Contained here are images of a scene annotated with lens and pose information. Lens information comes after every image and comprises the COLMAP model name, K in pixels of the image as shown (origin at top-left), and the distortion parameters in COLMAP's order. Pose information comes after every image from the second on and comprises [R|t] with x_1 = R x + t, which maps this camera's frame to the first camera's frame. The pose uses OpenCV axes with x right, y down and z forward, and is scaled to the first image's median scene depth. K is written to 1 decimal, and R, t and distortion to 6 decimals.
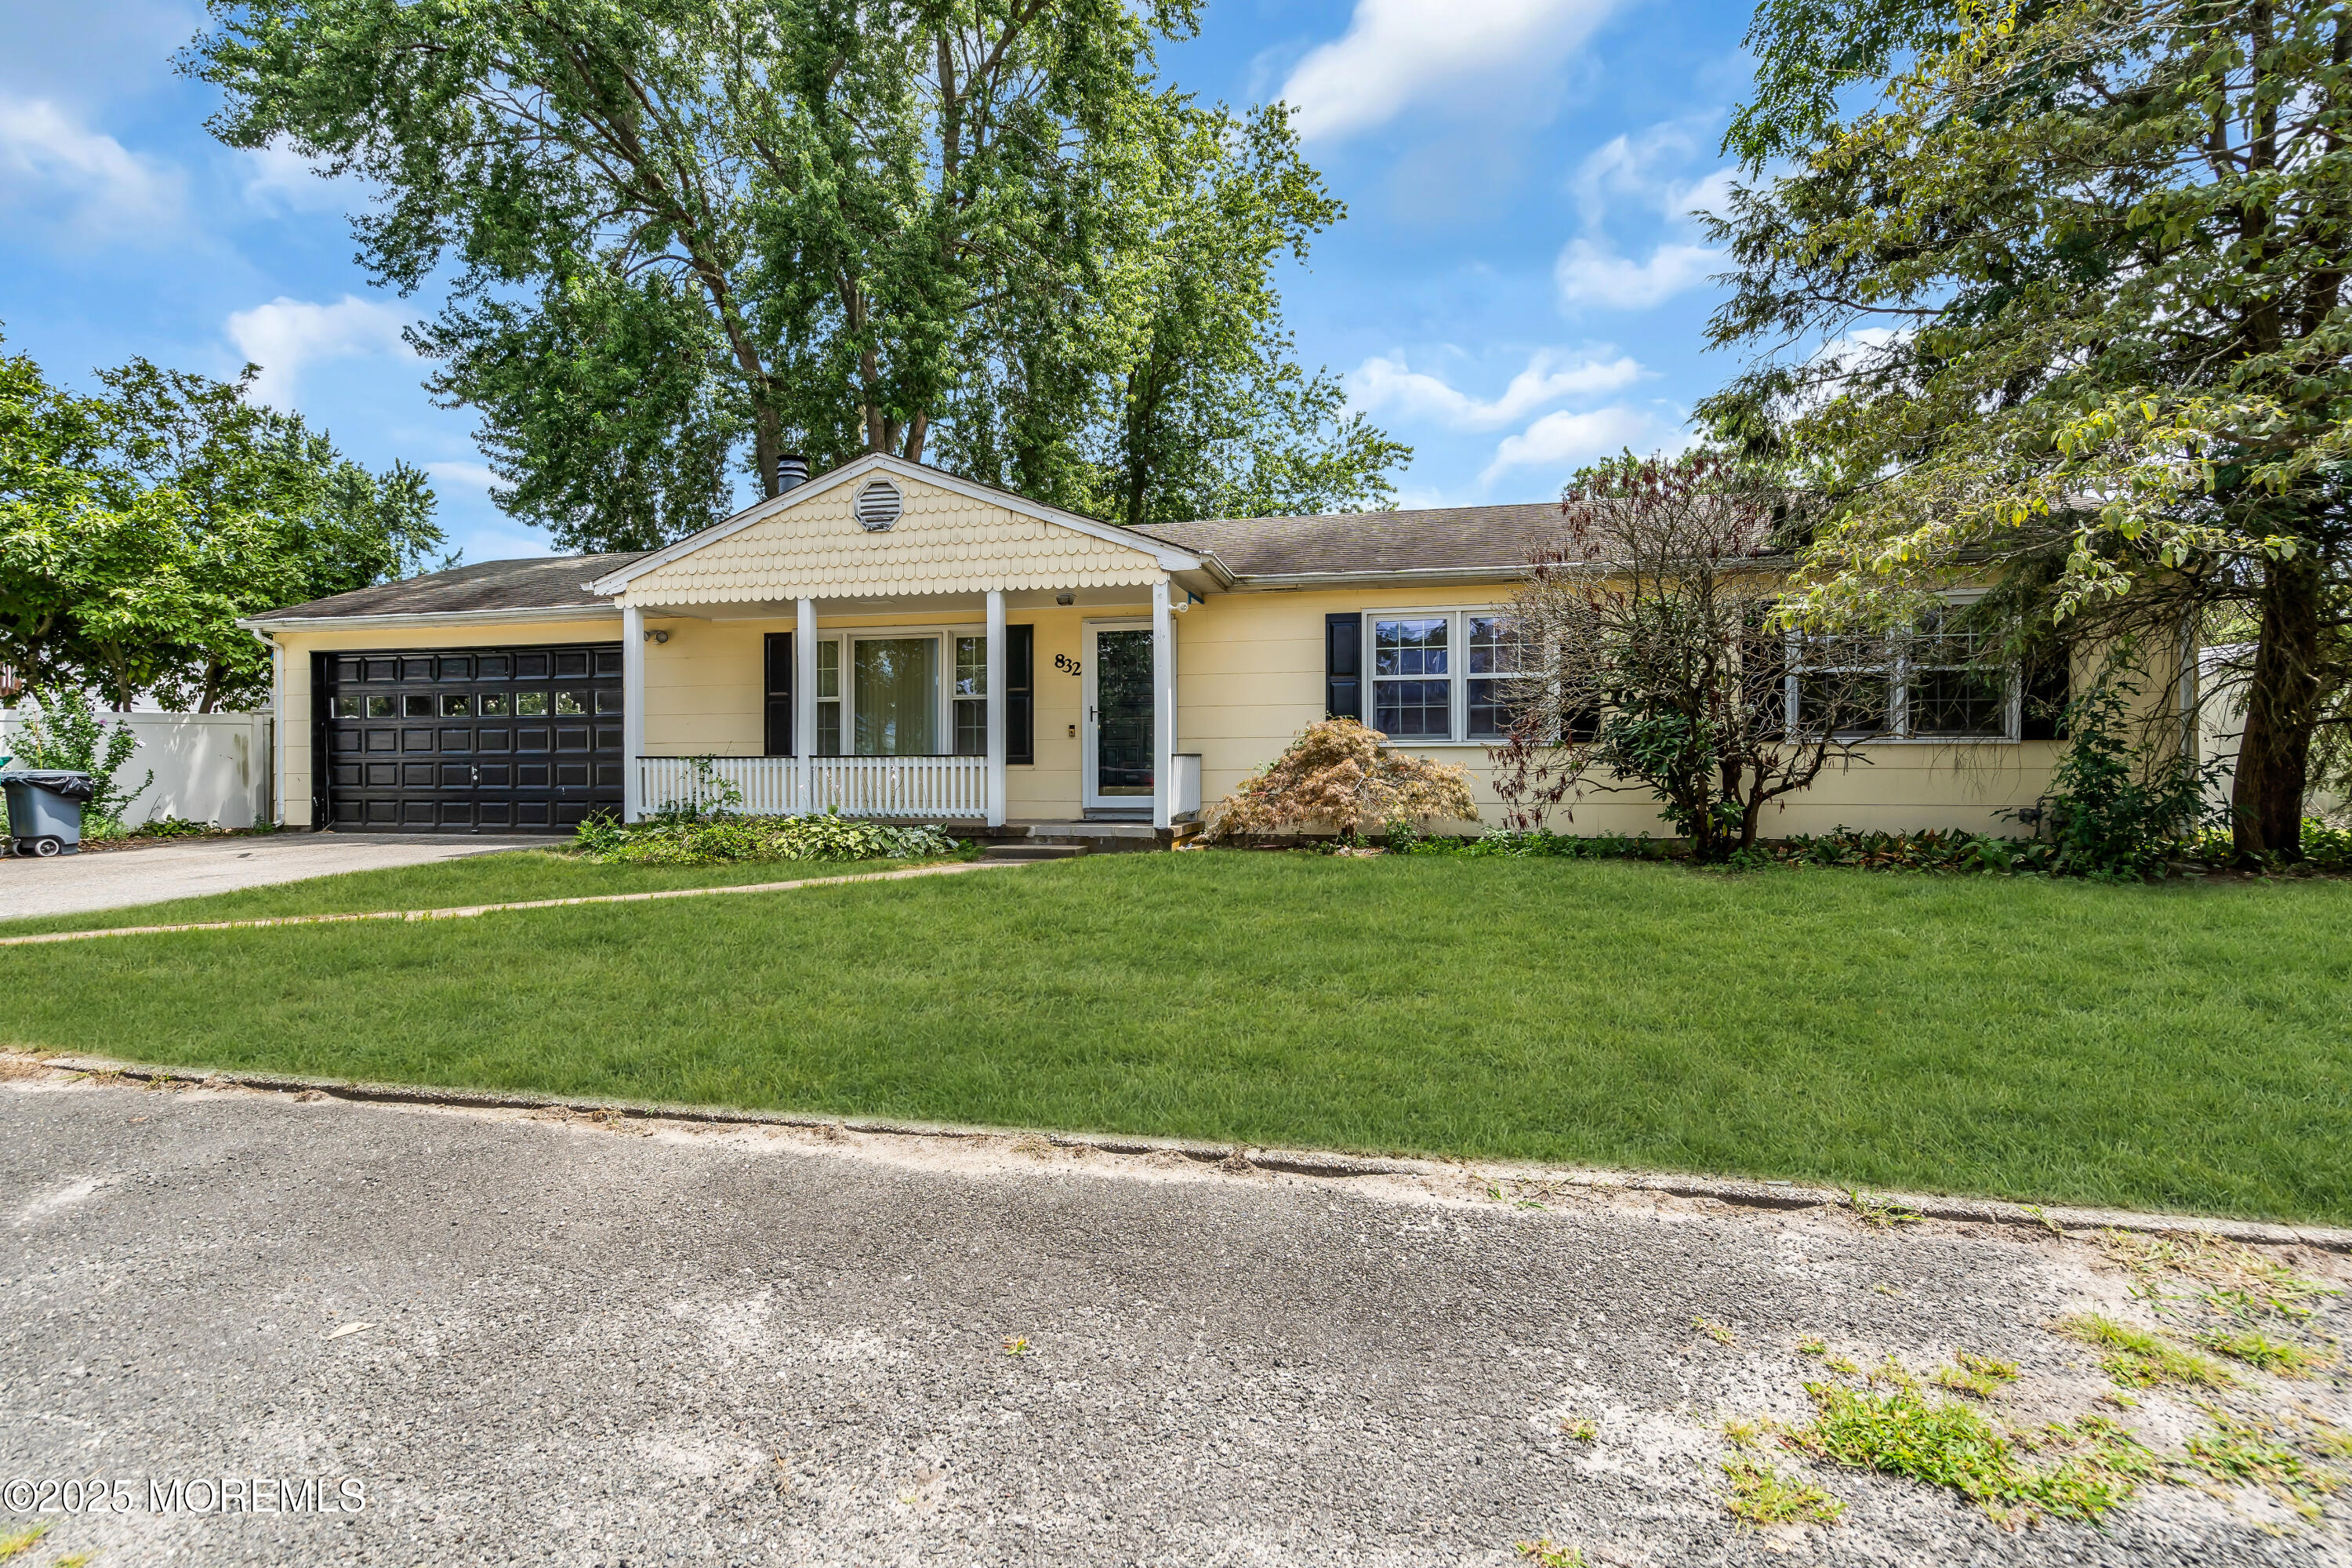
lens RADIAL K [[861.2, 0, 1175.5], [0, 861.2, 789.7], [0, 0, 1]] dist [-0.001020, 0.003078]
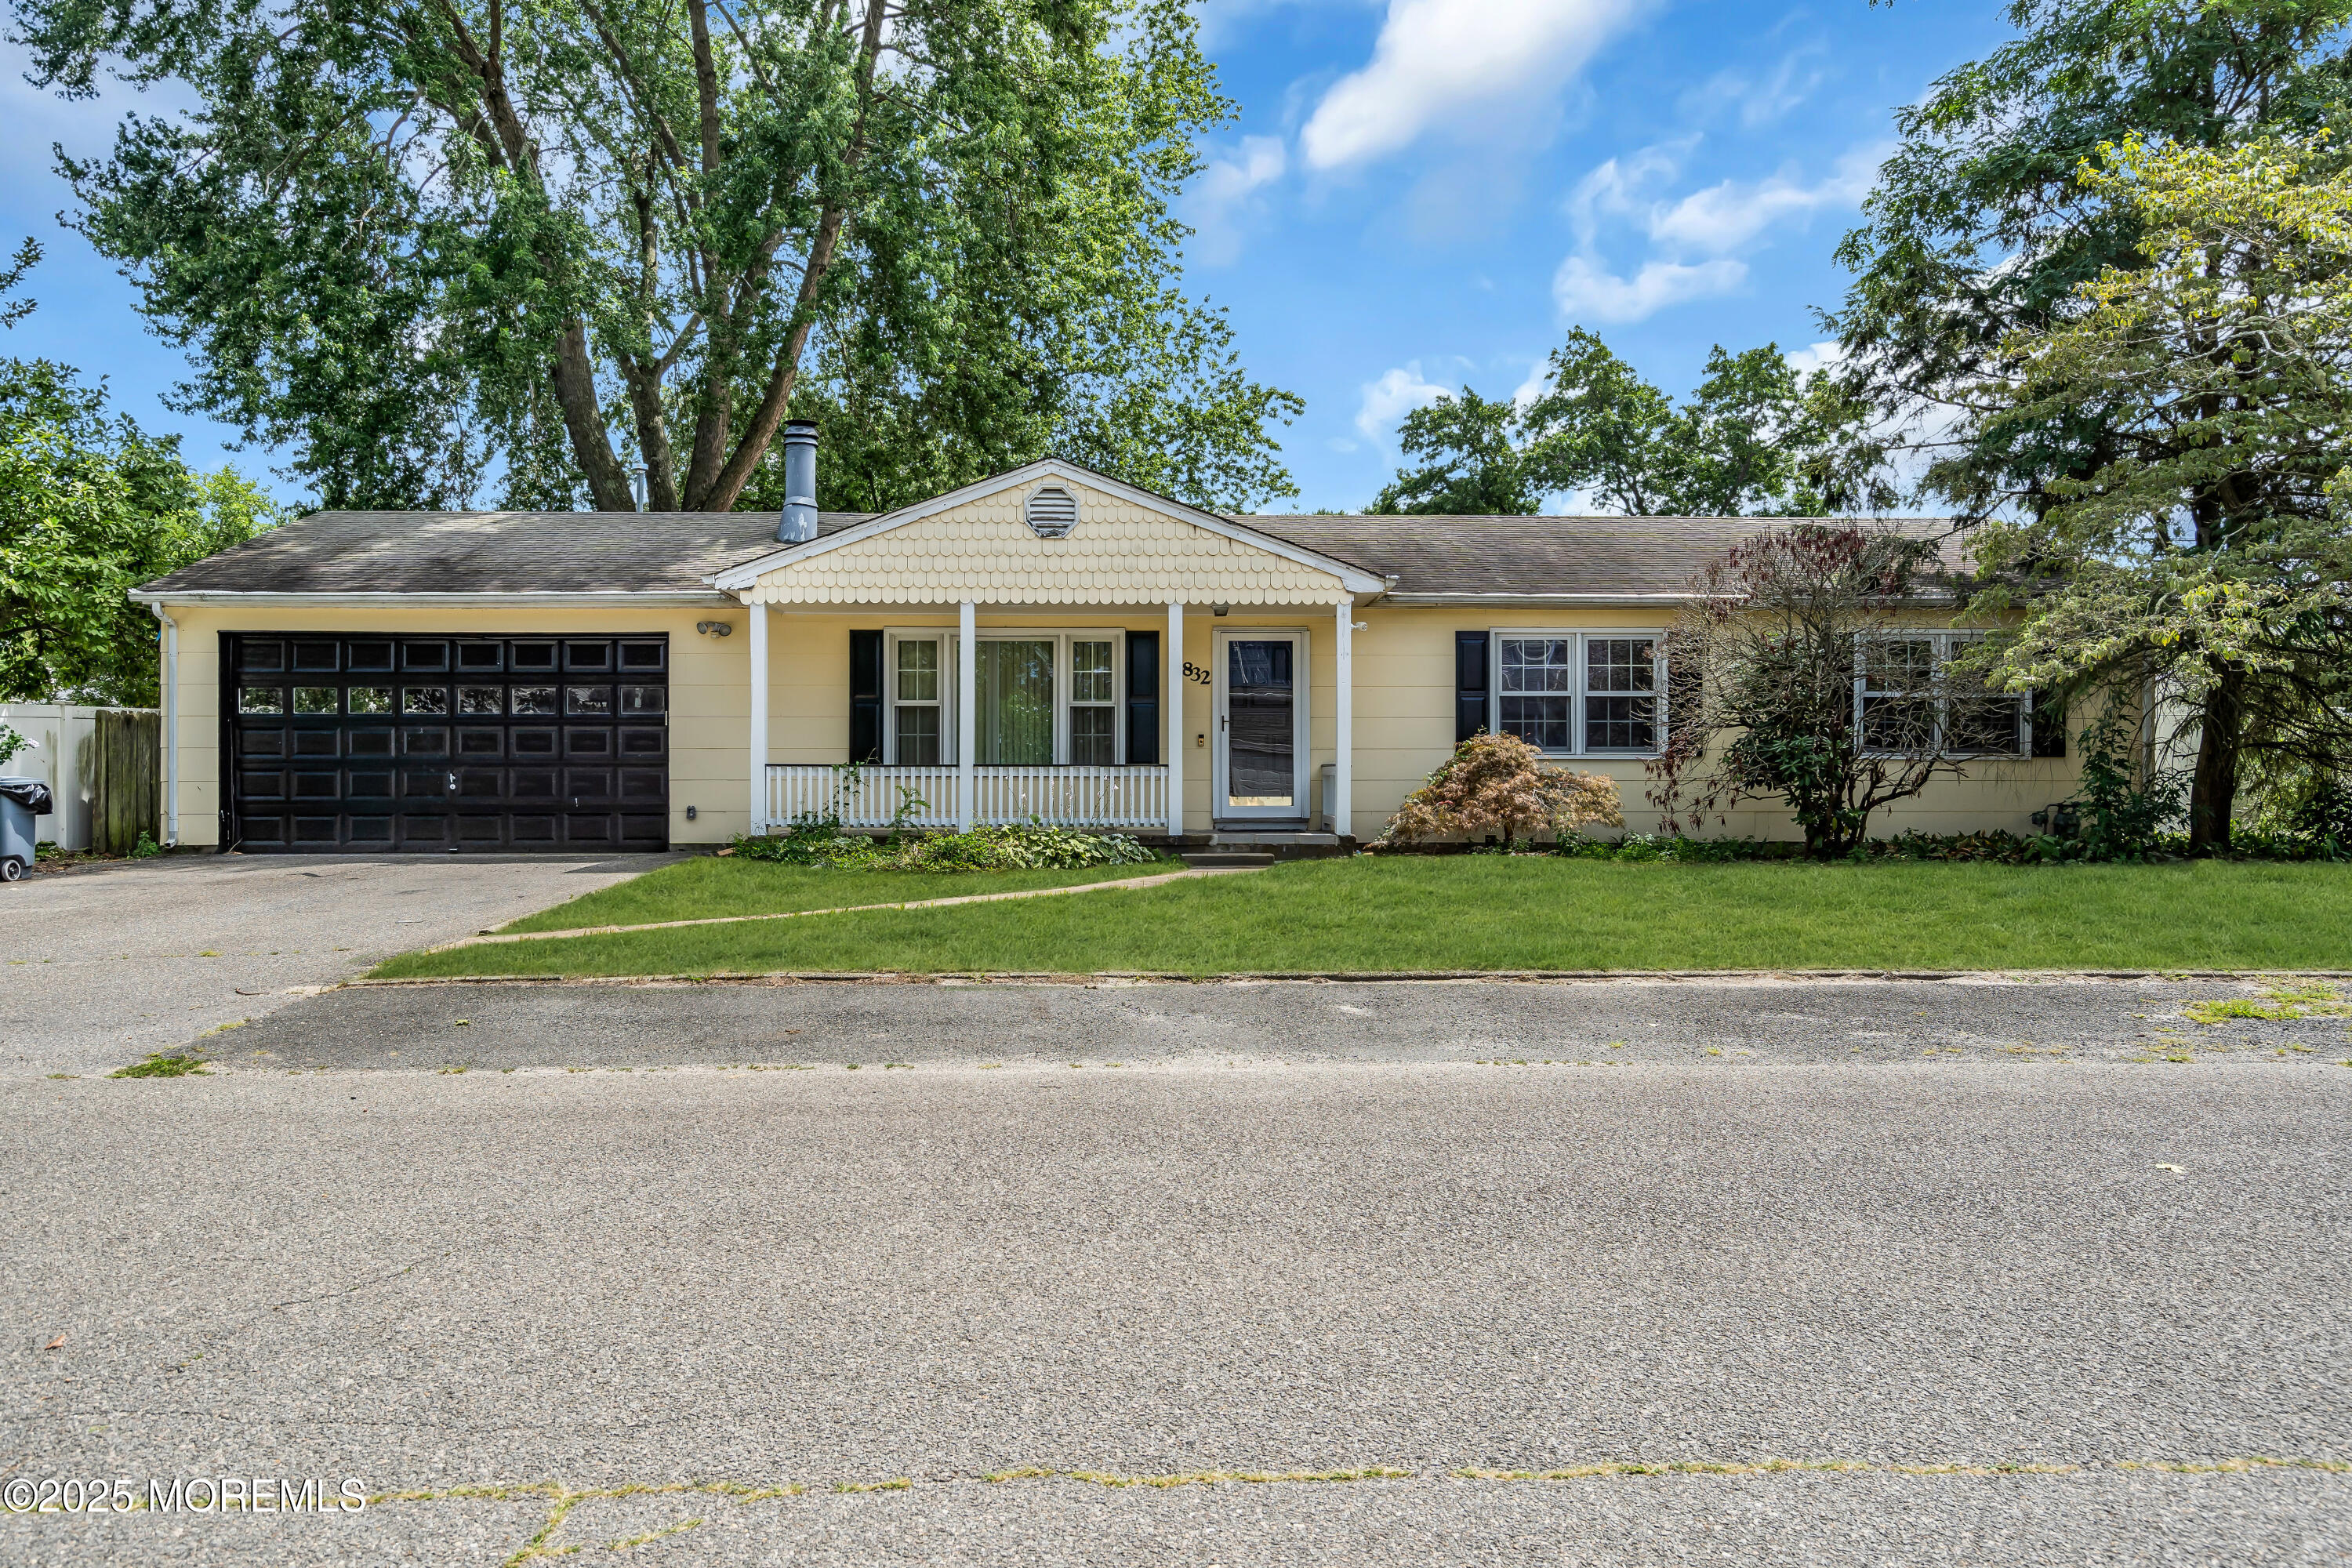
lens RADIAL K [[1093.4, 0, 1175.2], [0, 1093.4, 805.6], [0, 0, 1]] dist [0.009790, -0.000278]
pose [[0.982249, -0.001906, 0.187573, -0.440903], [0.001764, 0.999998, 0.000921, 0.006199], [-0.187575, -0.000574, 0.982250, -0.259736]]
